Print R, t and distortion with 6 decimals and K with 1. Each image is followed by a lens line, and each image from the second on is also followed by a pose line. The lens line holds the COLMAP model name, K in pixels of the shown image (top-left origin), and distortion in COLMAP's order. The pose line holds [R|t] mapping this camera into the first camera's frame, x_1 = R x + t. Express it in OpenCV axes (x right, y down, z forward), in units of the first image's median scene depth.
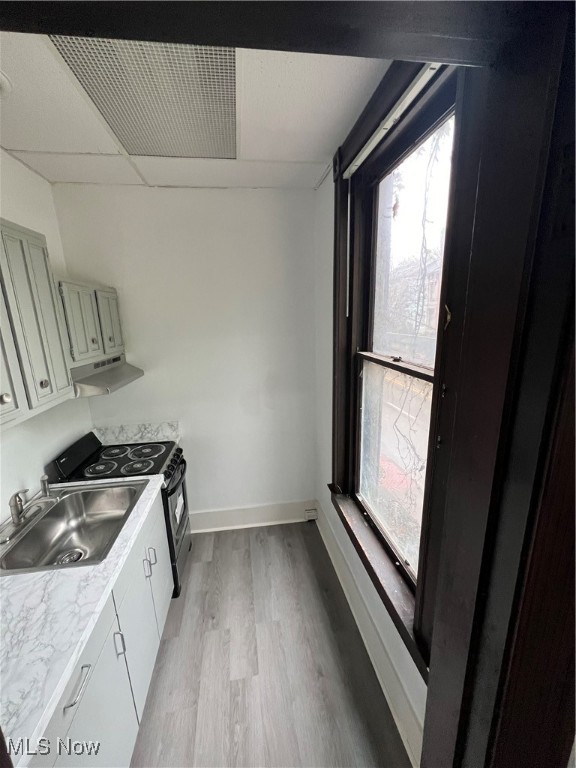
lens RADIAL K [[306.5, 0, 284.7], [0, 306.5, 385.3], [0, 0, 1]] dist [-0.013591, 0.001624]
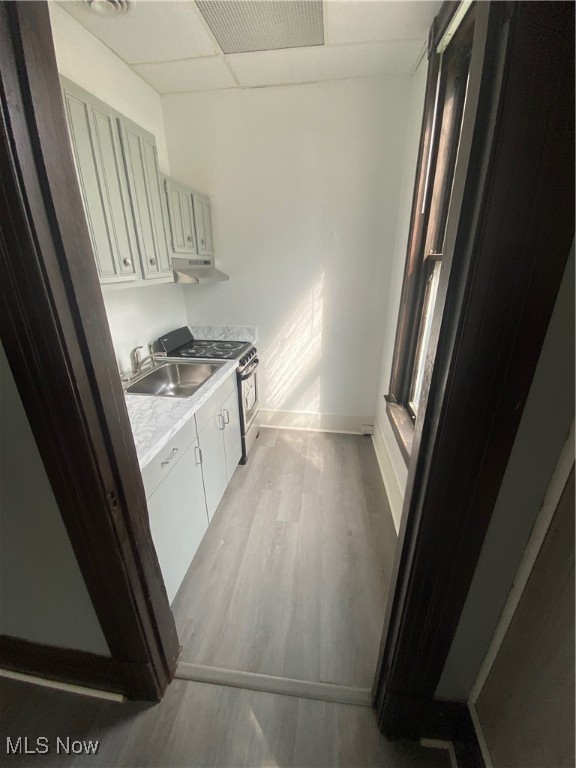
lens RADIAL K [[313.5, 0, 290.0], [0, 313.5, 388.6], [0, 0, 1]] dist [-0.005229, -0.006467]
pose [[0.962693, 0.122683, -0.241186, 0.107349], [-0.081136, 0.981178, 0.175236, 0.172543], [0.258145, -0.149129, 0.954527, -0.137004]]
